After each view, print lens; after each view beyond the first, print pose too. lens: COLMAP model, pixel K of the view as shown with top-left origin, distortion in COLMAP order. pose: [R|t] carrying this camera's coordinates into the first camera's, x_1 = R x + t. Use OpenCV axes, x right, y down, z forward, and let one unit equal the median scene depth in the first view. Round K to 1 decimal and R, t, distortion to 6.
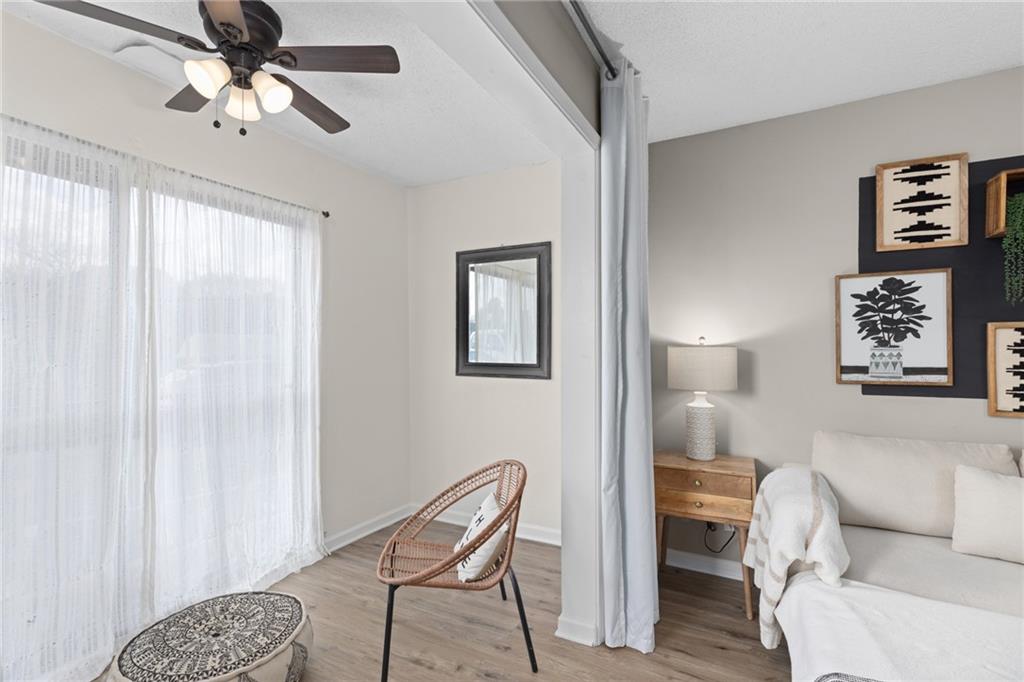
lens RADIAL K [[474.3, 0, 510.9], [0, 474.3, 342.2], [0, 0, 1]] dist [-0.000344, -0.000022]
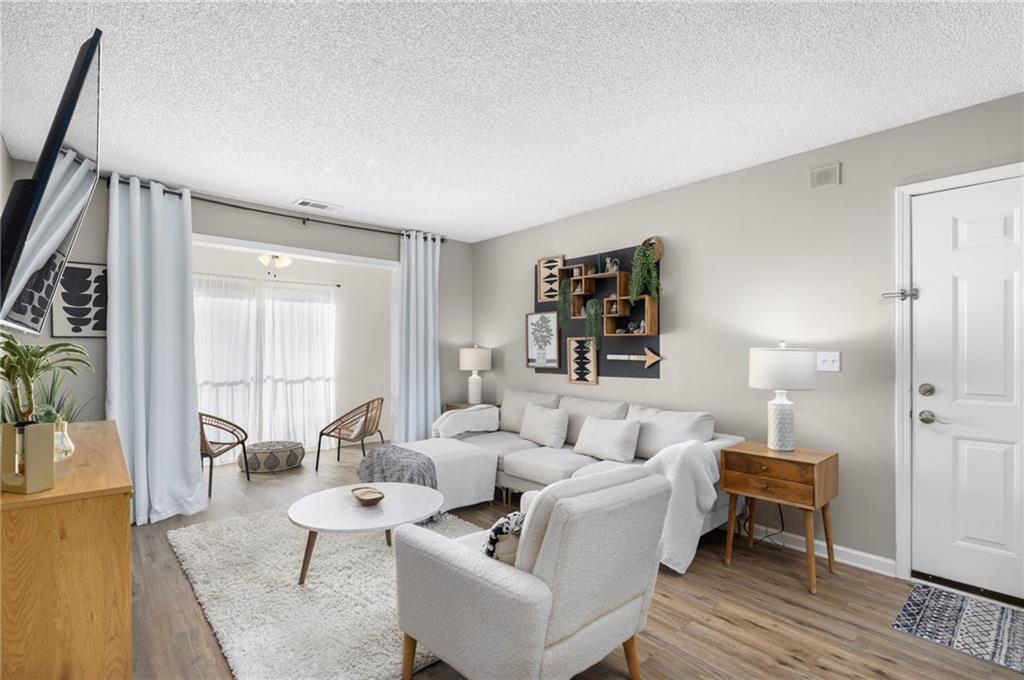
lens RADIAL K [[492.3, 0, 514.0], [0, 492.3, 344.4], [0, 0, 1]] dist [-0.001343, -0.000128]
pose [[0.942447, -0.007162, -0.334280, 1.395966], [0.010438, 0.999913, 0.008005, -0.029528], [0.334193, -0.011034, 0.942440, -1.033549]]
